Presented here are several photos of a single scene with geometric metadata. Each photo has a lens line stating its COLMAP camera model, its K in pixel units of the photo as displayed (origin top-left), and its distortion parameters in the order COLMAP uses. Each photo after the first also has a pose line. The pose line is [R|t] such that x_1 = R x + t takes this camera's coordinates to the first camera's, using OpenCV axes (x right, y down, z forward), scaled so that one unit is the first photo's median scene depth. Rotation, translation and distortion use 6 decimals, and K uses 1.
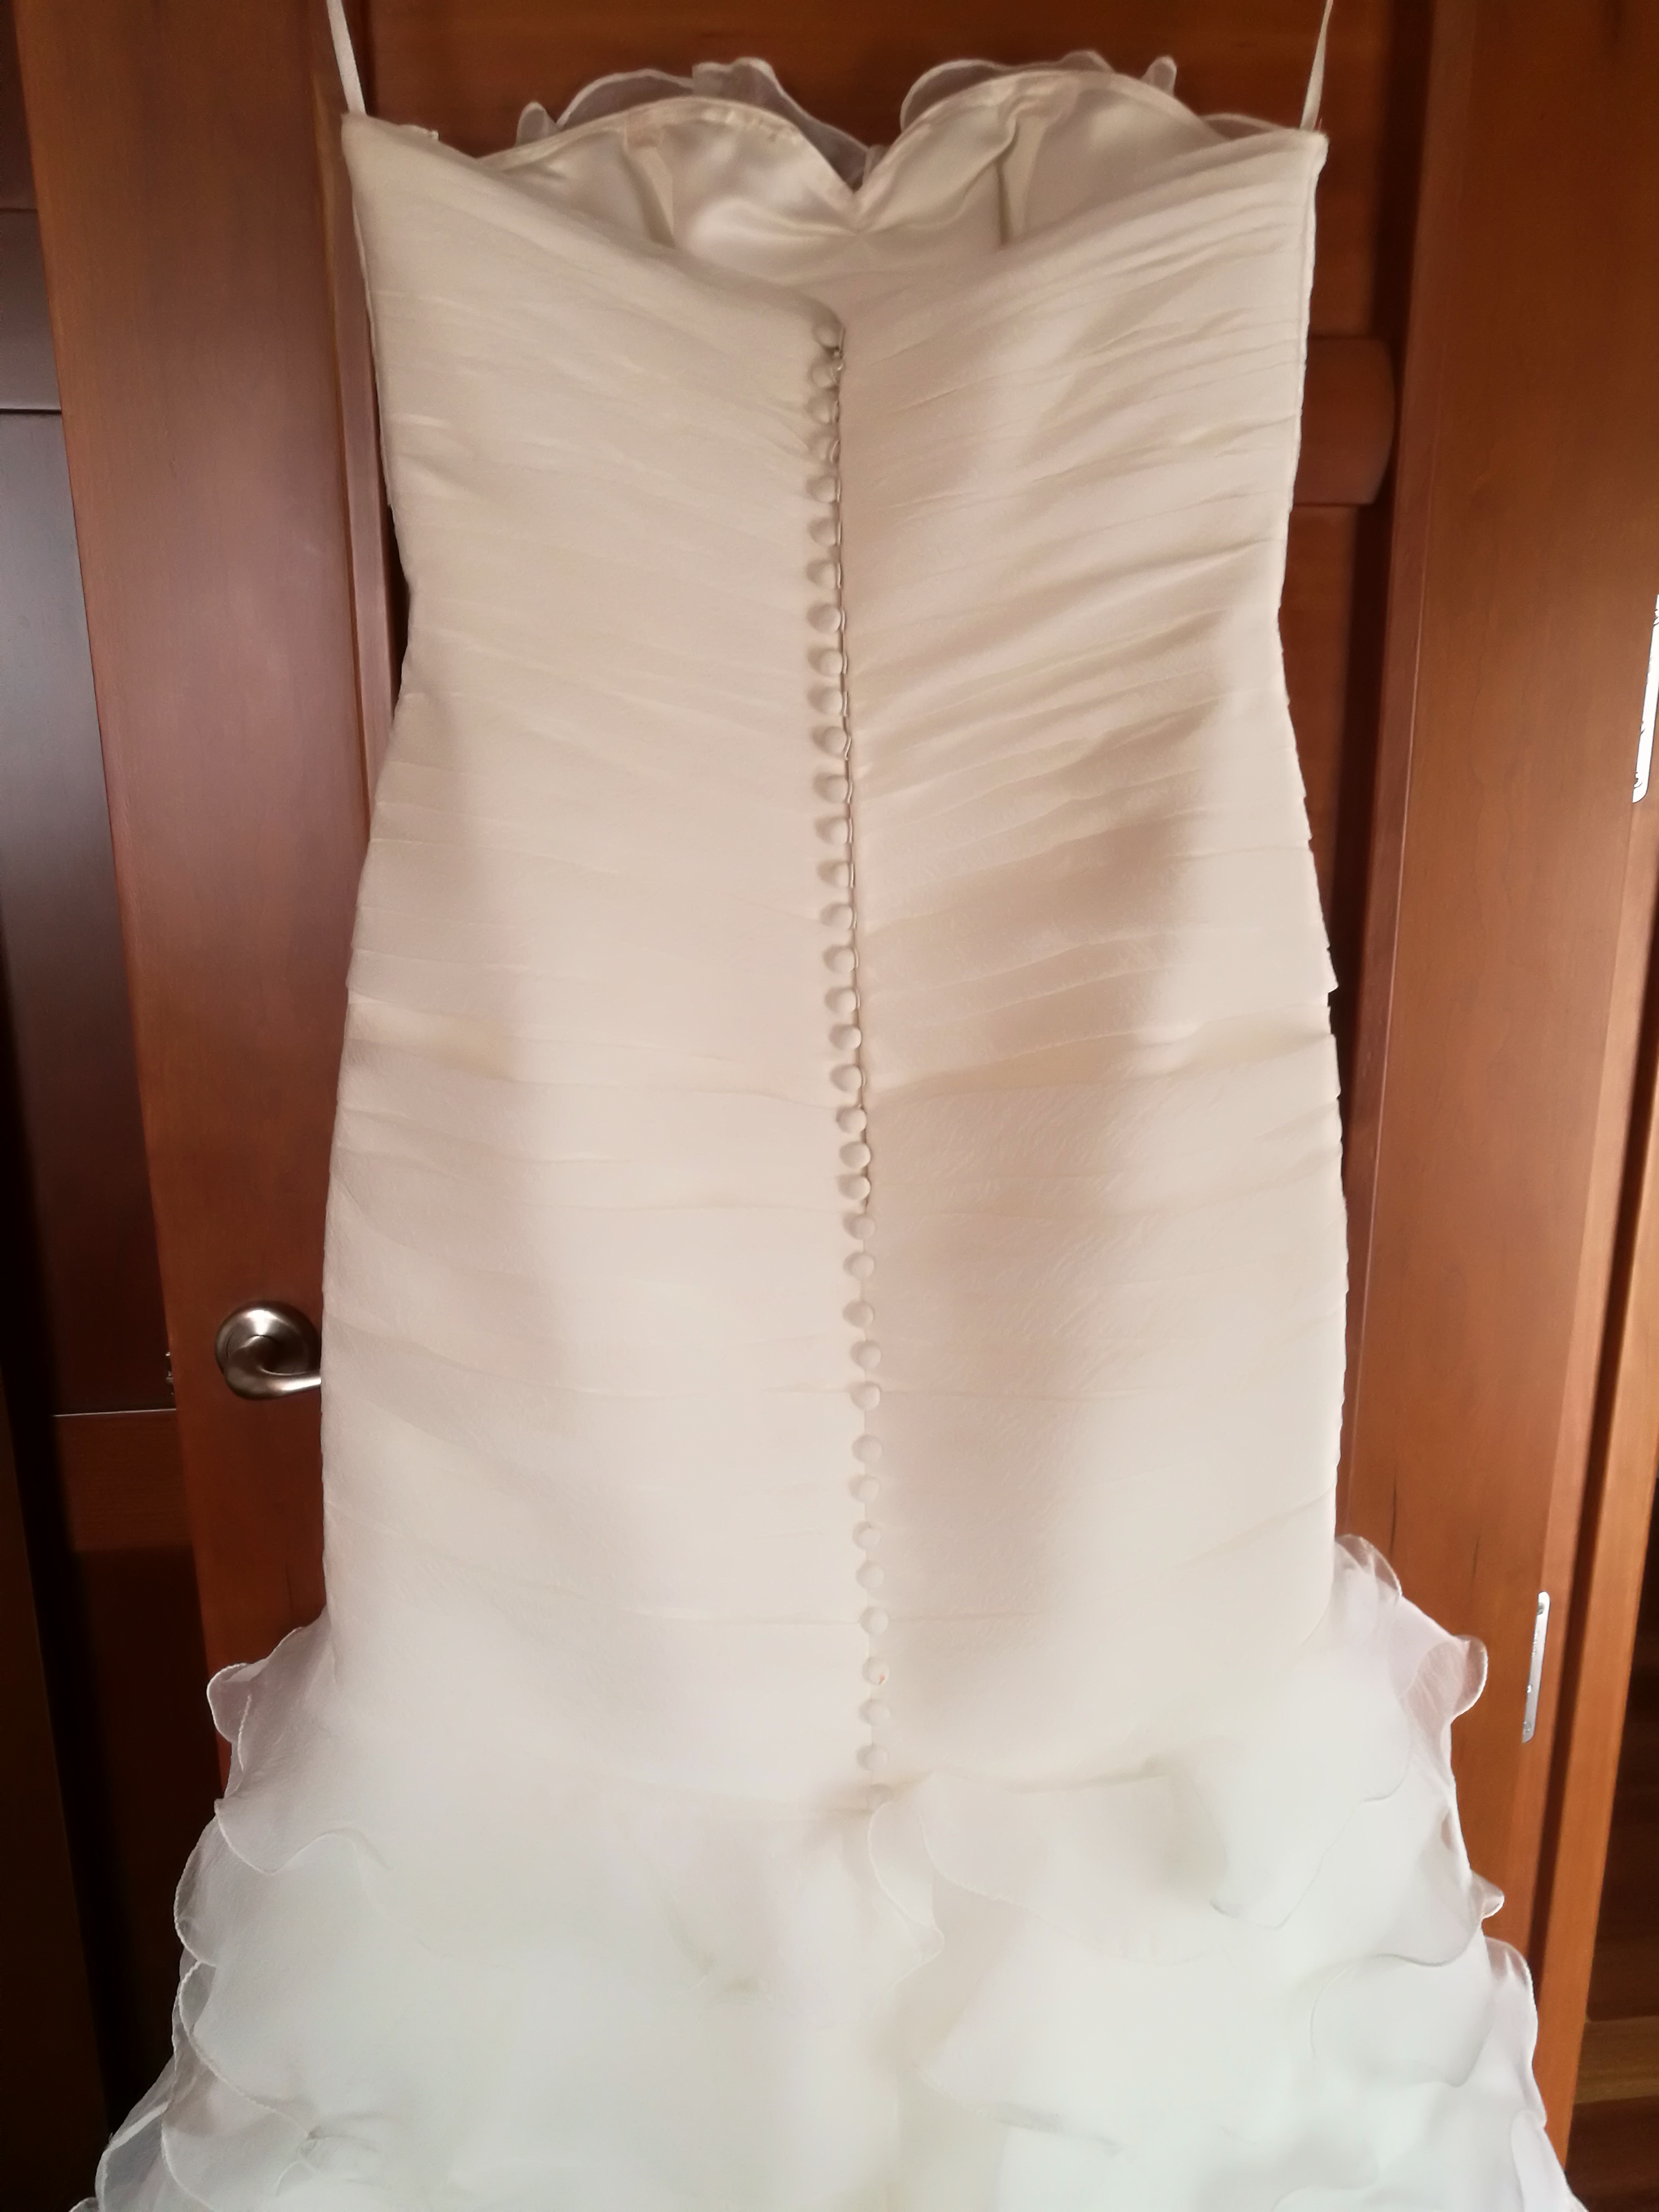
lens RADIAL K [[1786.4, 0, 872.0], [0, 1786.4, 1110.7], [0, 0, 1]] dist [-0.006845, -0.003231]
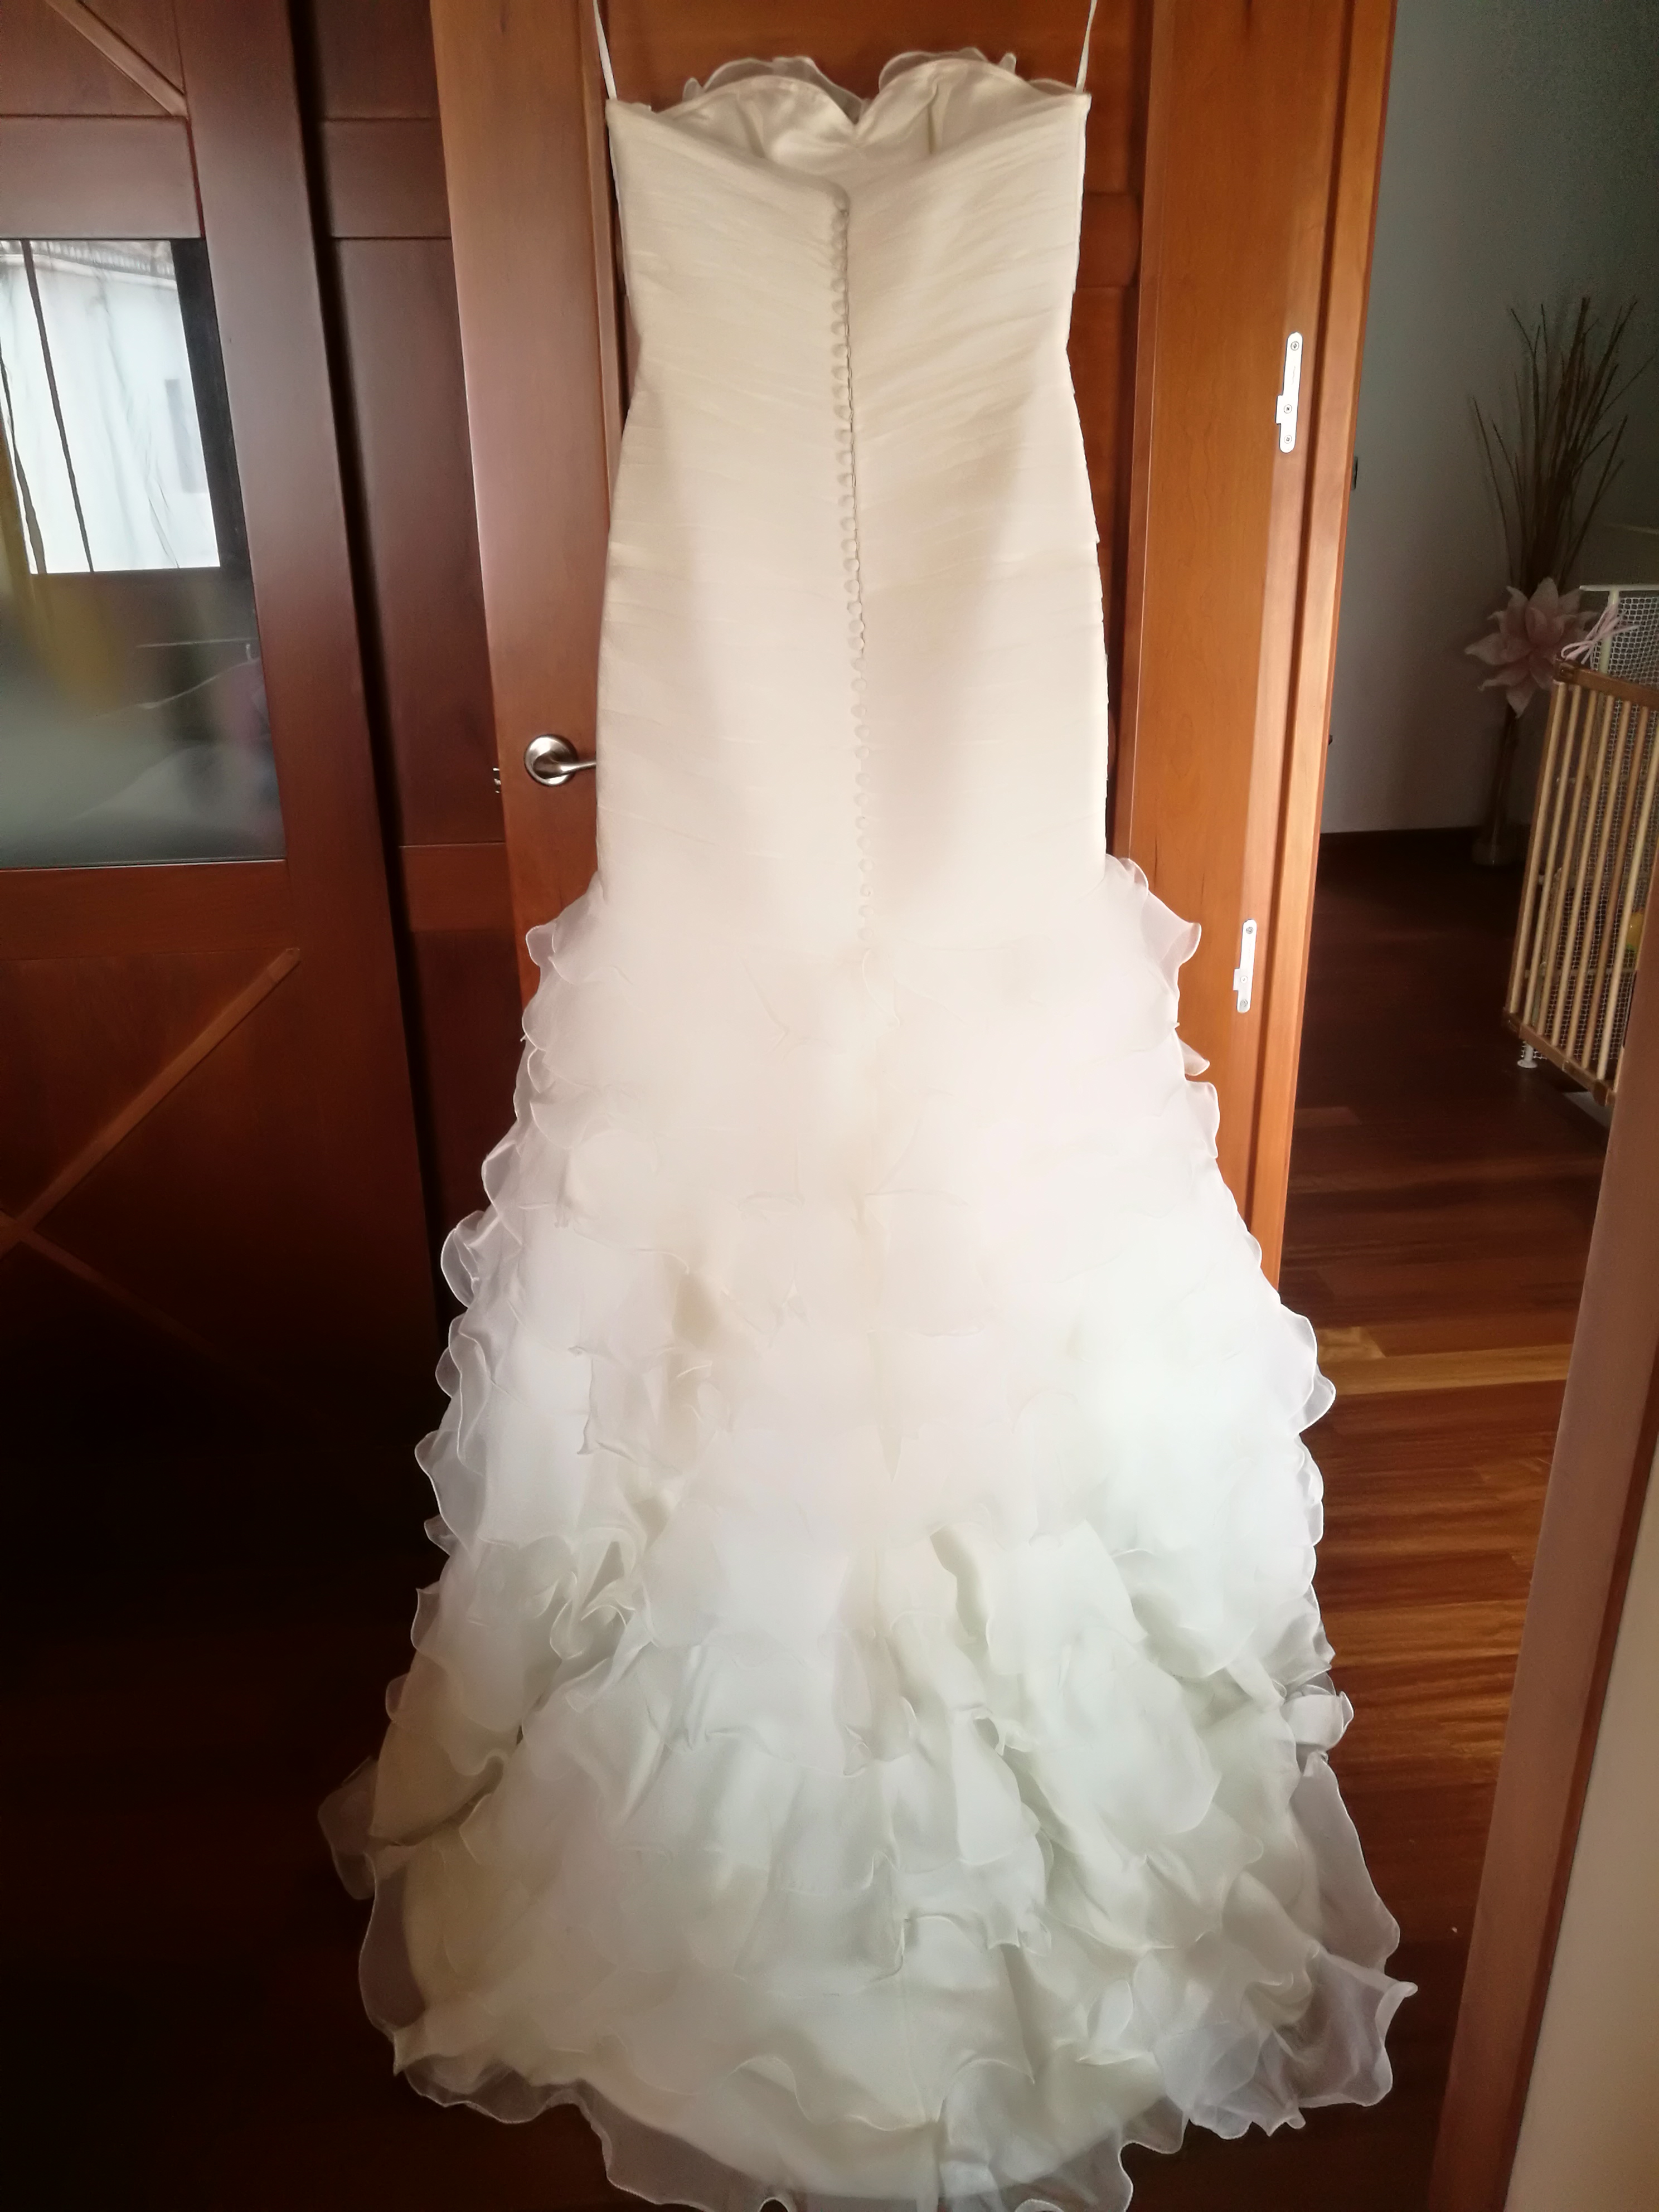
lens RADIAL K [[1745.3, 0, 829.5], [0, 1745.3, 1106.0], [0, 0, 1]] dist [-0.007942, 0.003506]
pose [[0.999020, 0.002353, -0.044209, 0.049904], [0.003636, 0.990853, 0.134899, 0.302923], [0.044122, -0.134927, 0.989873, -1.063449]]
